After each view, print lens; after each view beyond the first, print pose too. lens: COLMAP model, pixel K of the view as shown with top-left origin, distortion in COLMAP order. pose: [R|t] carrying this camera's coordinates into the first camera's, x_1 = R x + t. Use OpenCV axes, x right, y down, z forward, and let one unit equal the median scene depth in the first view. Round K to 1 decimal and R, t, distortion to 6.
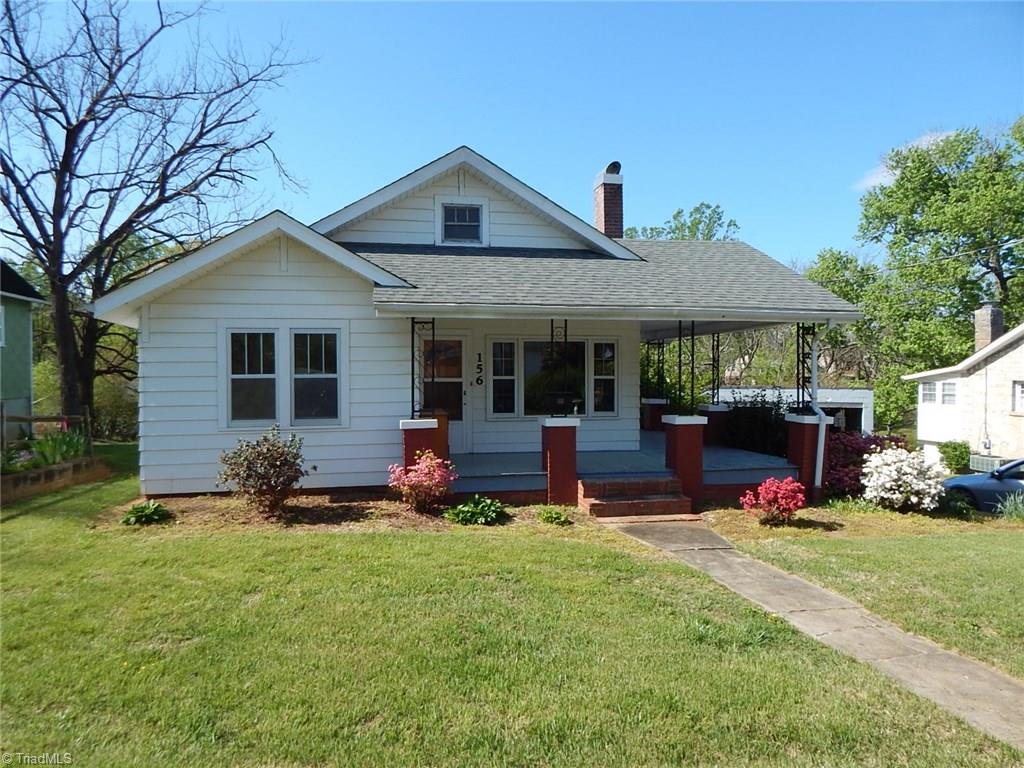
lens RADIAL K [[659.7, 0, 512.0], [0, 659.7, 384.0], [0, 0, 1]] dist [0.000399, -0.000142]
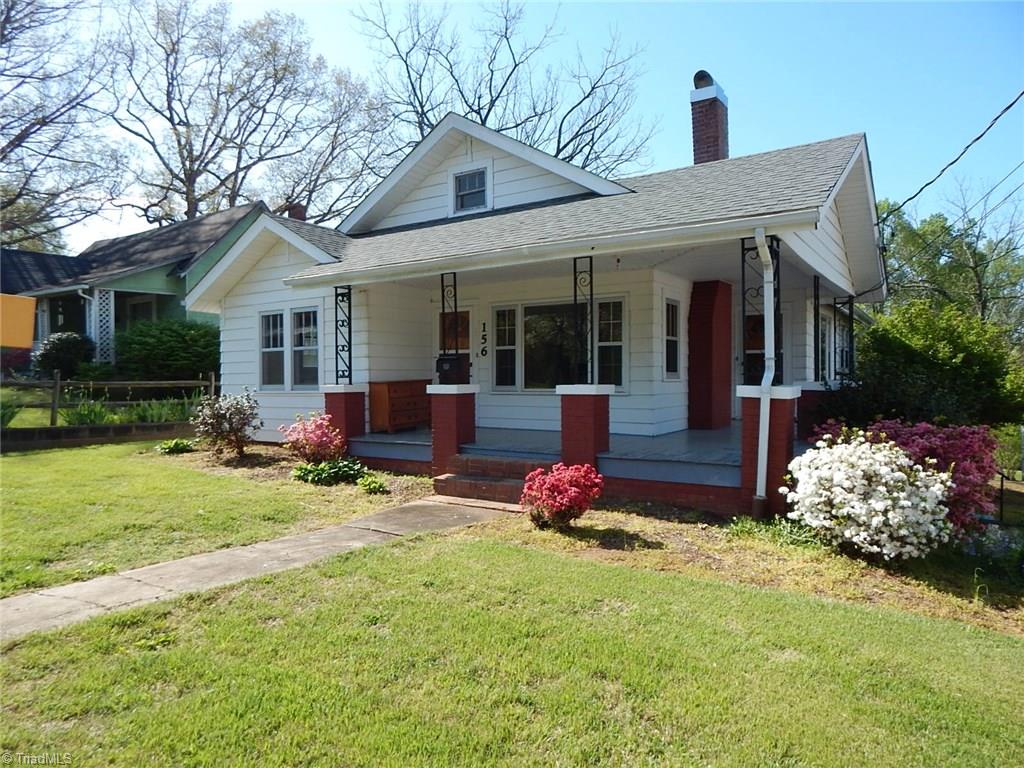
lens RADIAL K [[663.7, 0, 512.0], [0, 663.7, 384.0], [0, 0, 1]] dist [0.004720, 0.001891]
pose [[0.731261, 0.004246, -0.682085, 0.640101], [-0.002254, 0.999990, 0.003809, 0.038688], [0.682094, -0.001248, 0.731263, 0.323845]]
